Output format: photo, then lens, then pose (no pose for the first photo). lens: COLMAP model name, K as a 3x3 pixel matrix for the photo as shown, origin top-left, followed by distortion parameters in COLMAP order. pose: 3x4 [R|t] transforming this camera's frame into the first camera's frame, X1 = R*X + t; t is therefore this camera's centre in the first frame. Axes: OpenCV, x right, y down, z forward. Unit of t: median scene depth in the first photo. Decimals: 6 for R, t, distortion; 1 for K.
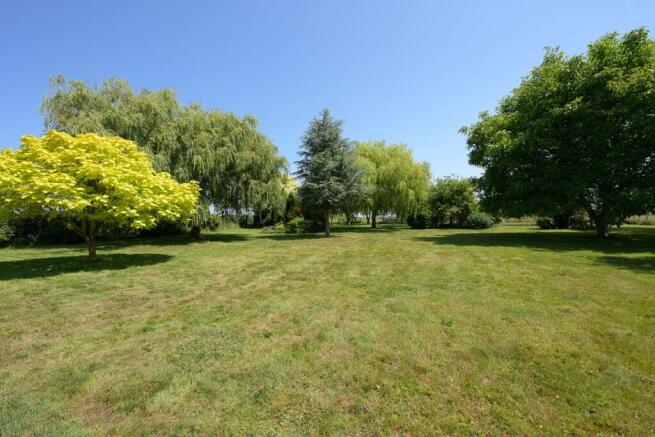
lens RADIAL K [[260.0, 0, 327.0], [0, 260.0, 220.5], [0, 0, 1]] dist [-0.004111, -0.000092]
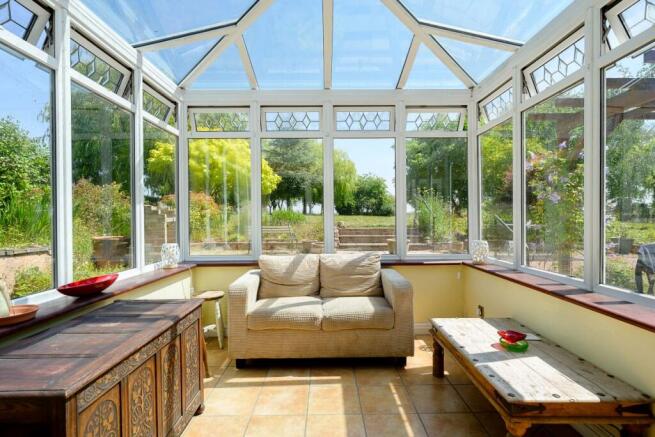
lens RADIAL K [[332.4, 0, 324.3], [0, 332.4, 219.5], [0, 0, 1]] dist [-0.000025, -0.000436]
pose [[0.901777, 0.032553, 0.430973, -0.519309], [-0.033727, 0.999419, -0.004919, 0.080749], [-0.430883, -0.010100, 0.902351, -0.455490]]
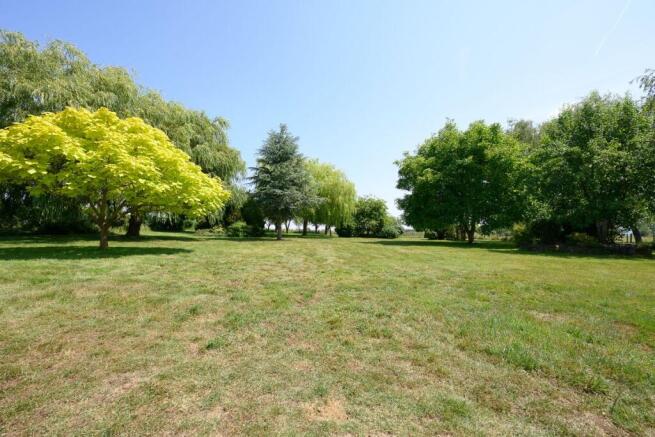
lens RADIAL K [[260.0, 0, 327.0], [0, 260.0, 220.5], [0, 0, 1]] dist [-0.004111, -0.000092]
pose [[0.916455, 0.059079, 0.395752, -0.254495], [-0.040480, 0.997655, -0.055191, 0.032691], [-0.398084, 0.034560, 0.916698, -0.071114]]
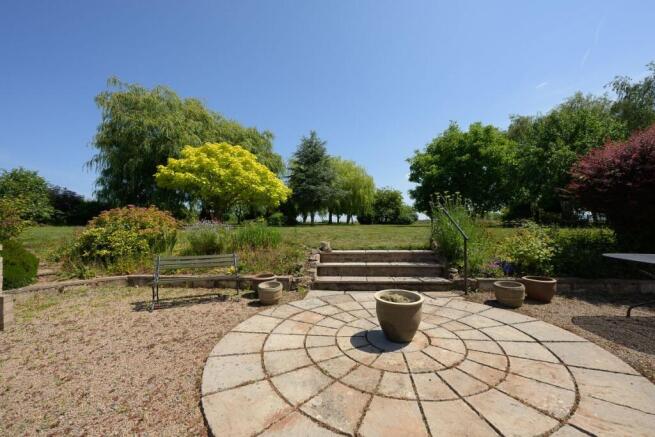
lens RADIAL K [[260.0, 0, 327.0], [0, 260.0, 220.5], [0, 0, 1]] dist [-0.004111, -0.000092]
pose [[0.943534, 0.027614, 0.330124, -0.376914], [-0.020466, 0.999475, -0.025109, 0.064527], [-0.330644, 0.016934, 0.943604, -0.285700]]
